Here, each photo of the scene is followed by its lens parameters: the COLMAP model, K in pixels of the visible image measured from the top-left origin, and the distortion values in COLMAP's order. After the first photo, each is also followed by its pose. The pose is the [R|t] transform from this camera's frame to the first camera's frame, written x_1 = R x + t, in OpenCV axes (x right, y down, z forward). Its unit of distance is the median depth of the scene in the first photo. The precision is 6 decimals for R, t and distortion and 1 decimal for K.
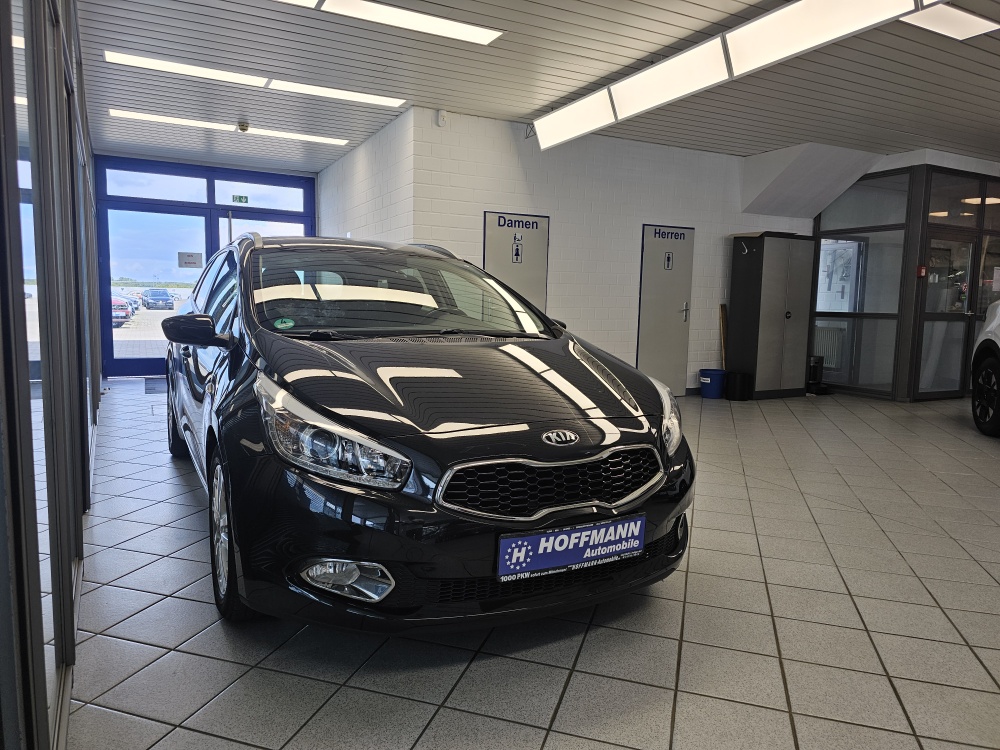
lens RADIAL K [[696.1, 0, 497.7], [0, 696.1, 383.5], [0, 0, 1]] dist [0.039328, -0.054334]
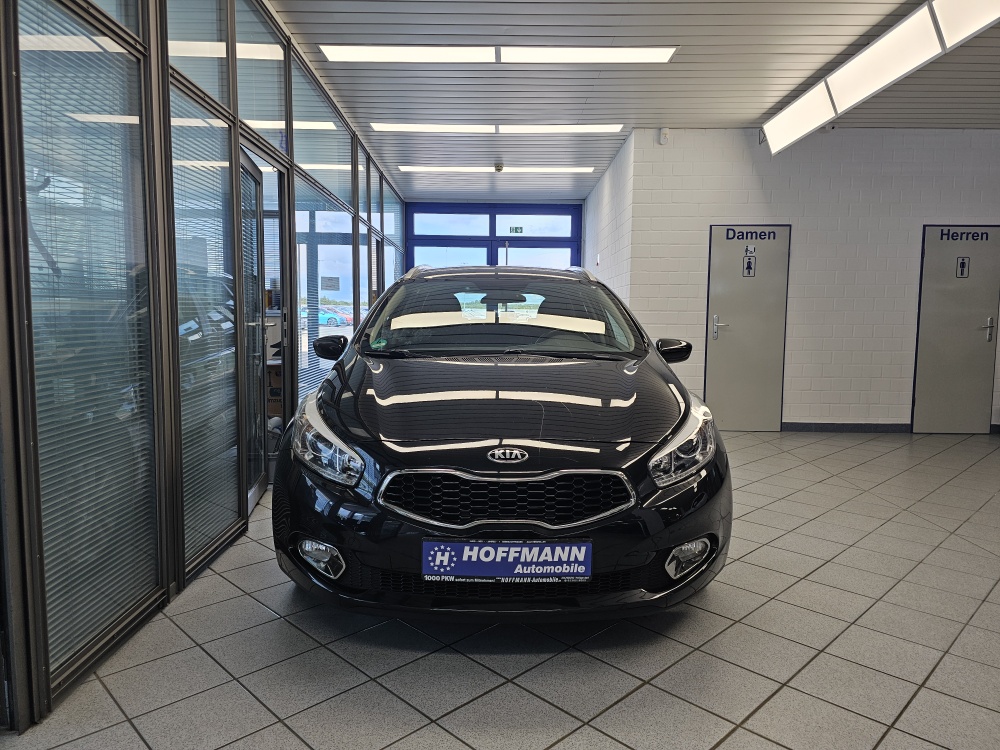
lens RADIAL K [[696.1, 0, 491.5], [0, 696.1, 379.8], [0, 0, 1]] dist [0.039328, -0.054334]
pose [[0.876674, 0.029949, -0.480153, 0.241700], [-0.043445, 0.998911, -0.017016, -0.007180], [0.479120, 0.035778, 0.877020, 0.027054]]
